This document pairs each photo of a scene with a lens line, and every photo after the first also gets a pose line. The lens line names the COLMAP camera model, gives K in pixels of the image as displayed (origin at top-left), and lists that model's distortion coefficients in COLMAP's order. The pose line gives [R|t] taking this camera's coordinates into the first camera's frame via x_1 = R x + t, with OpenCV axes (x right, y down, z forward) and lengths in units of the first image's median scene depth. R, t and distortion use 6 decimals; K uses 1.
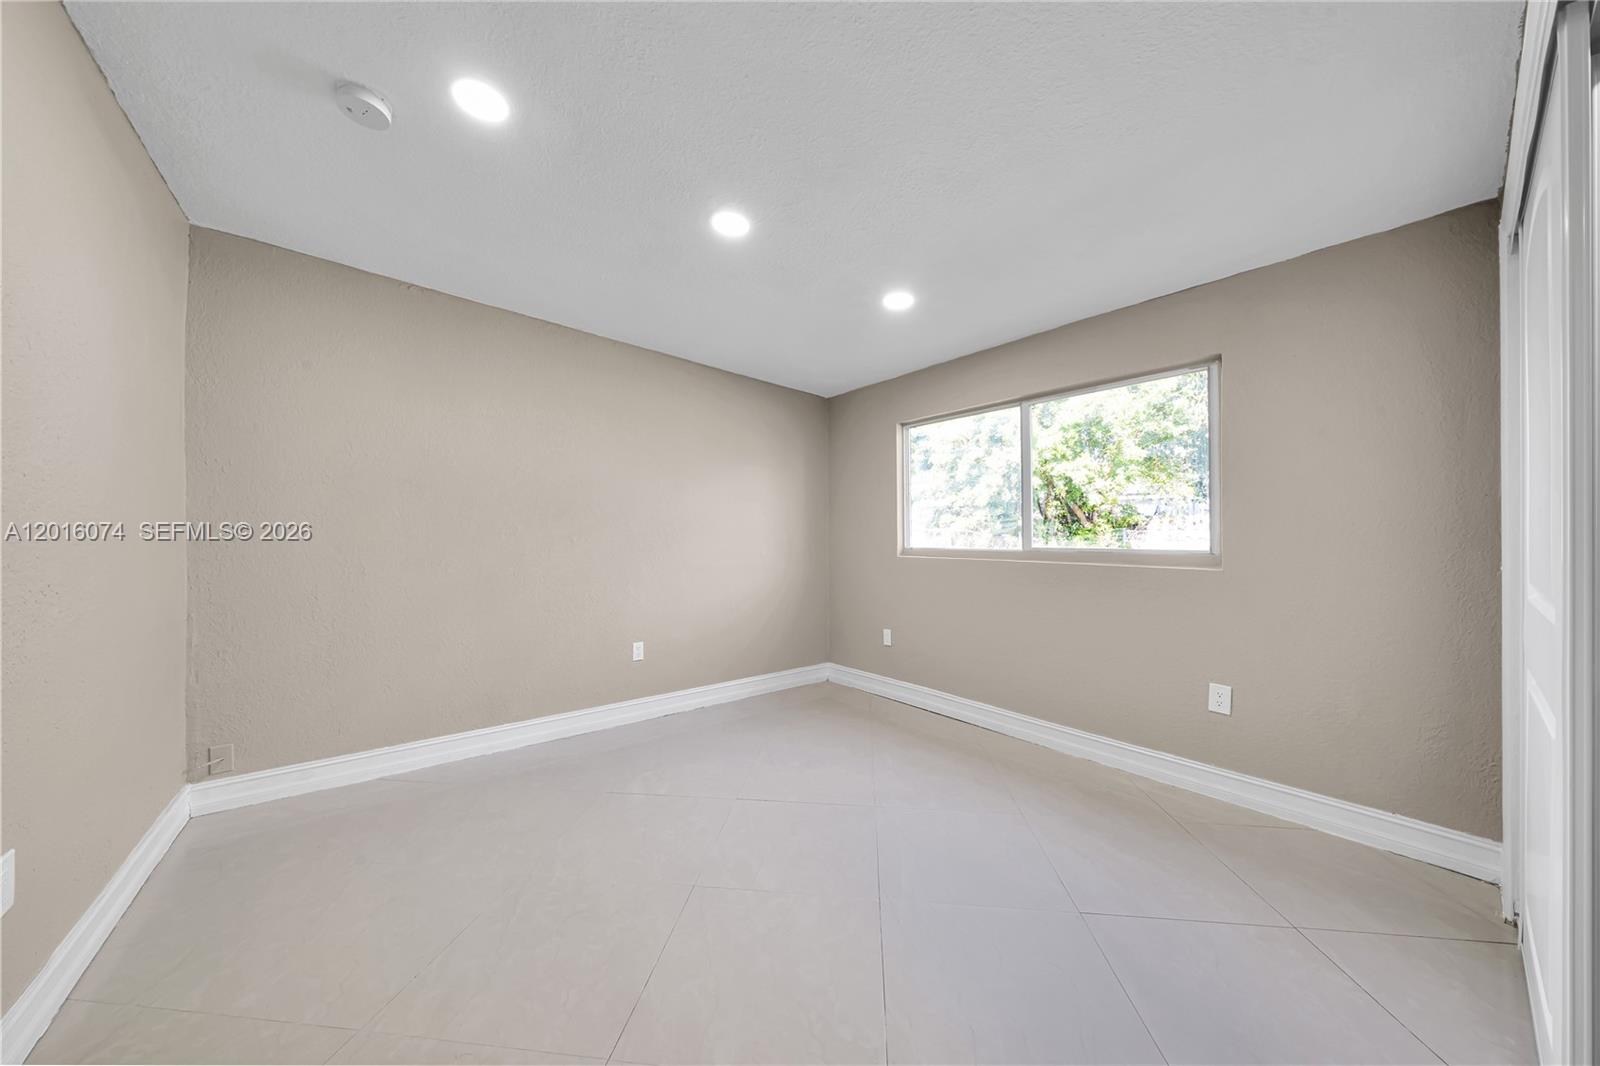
lens RADIAL K [[543.8, 0, 796.1], [0, 543.8, 524.2], [0, 0, 1]] dist [-0.007185, 0.000086]
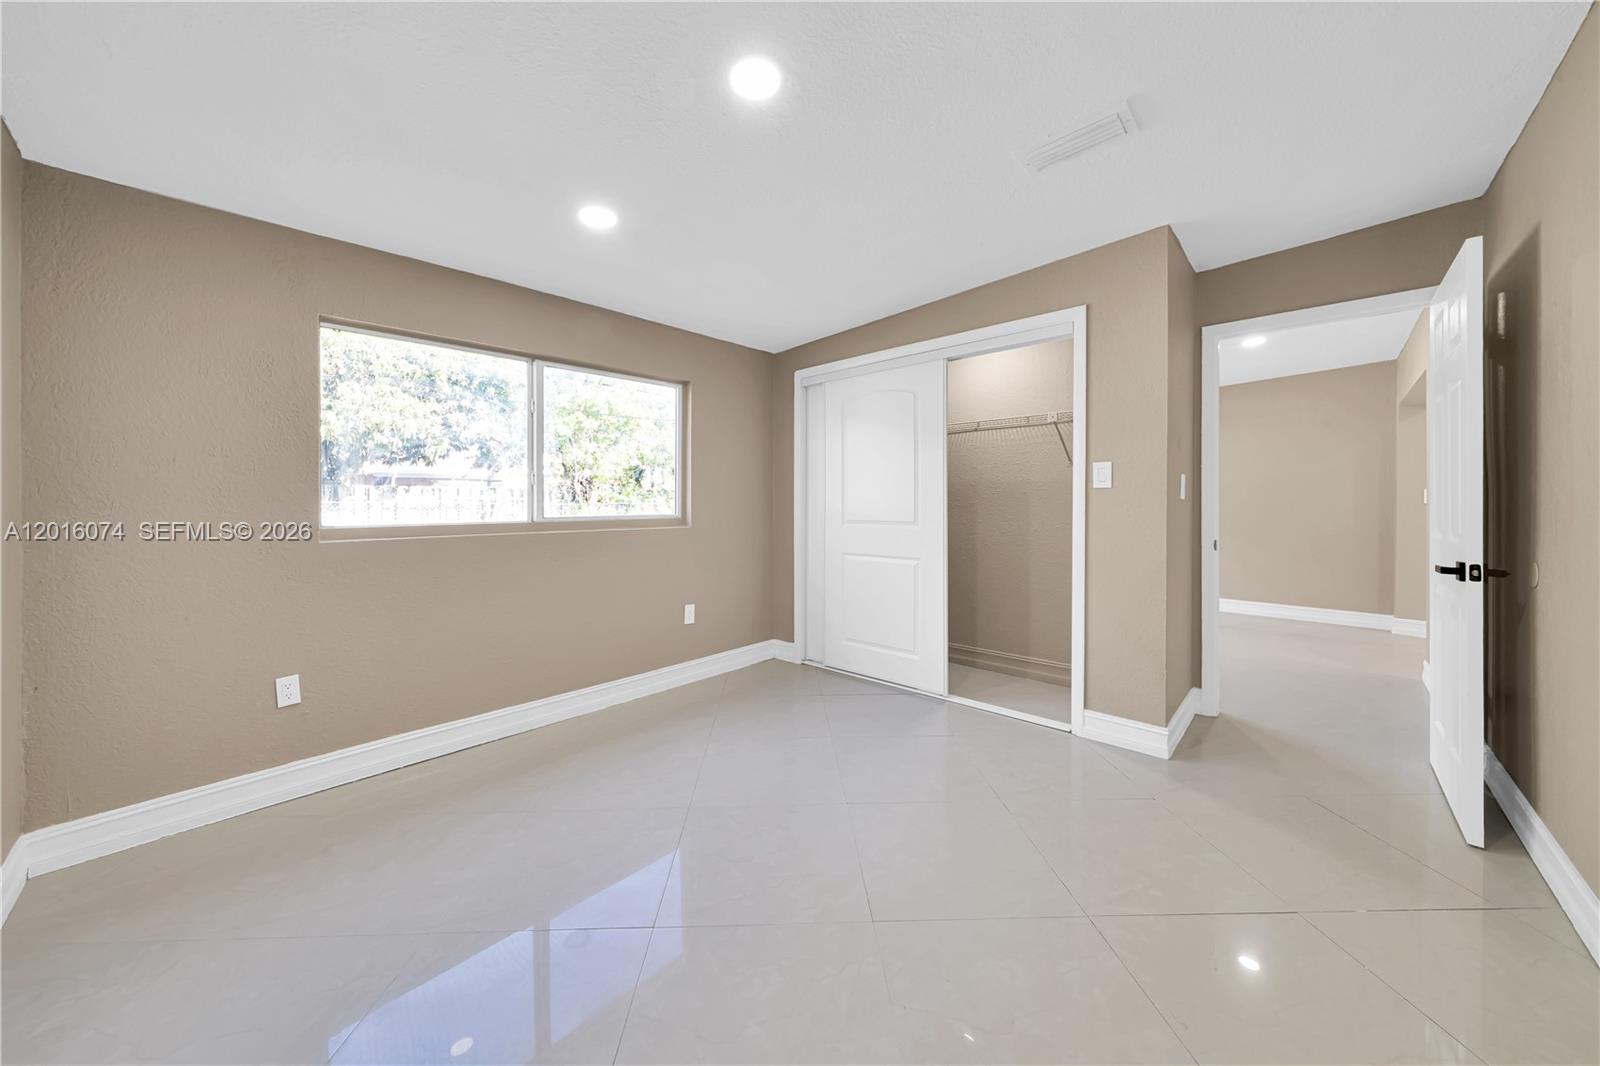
lens RADIAL K [[552.6, 0, 802.3], [0, 552.6, 504.8], [0, 0, 1]] dist [-0.007690, 0.000048]
pose [[-0.142122, 0.000605, 0.989849, -0.602868], [-0.007601, 0.999970, -0.001702, 0.019781], [-0.989820, -0.007766, -0.142113, 0.737665]]
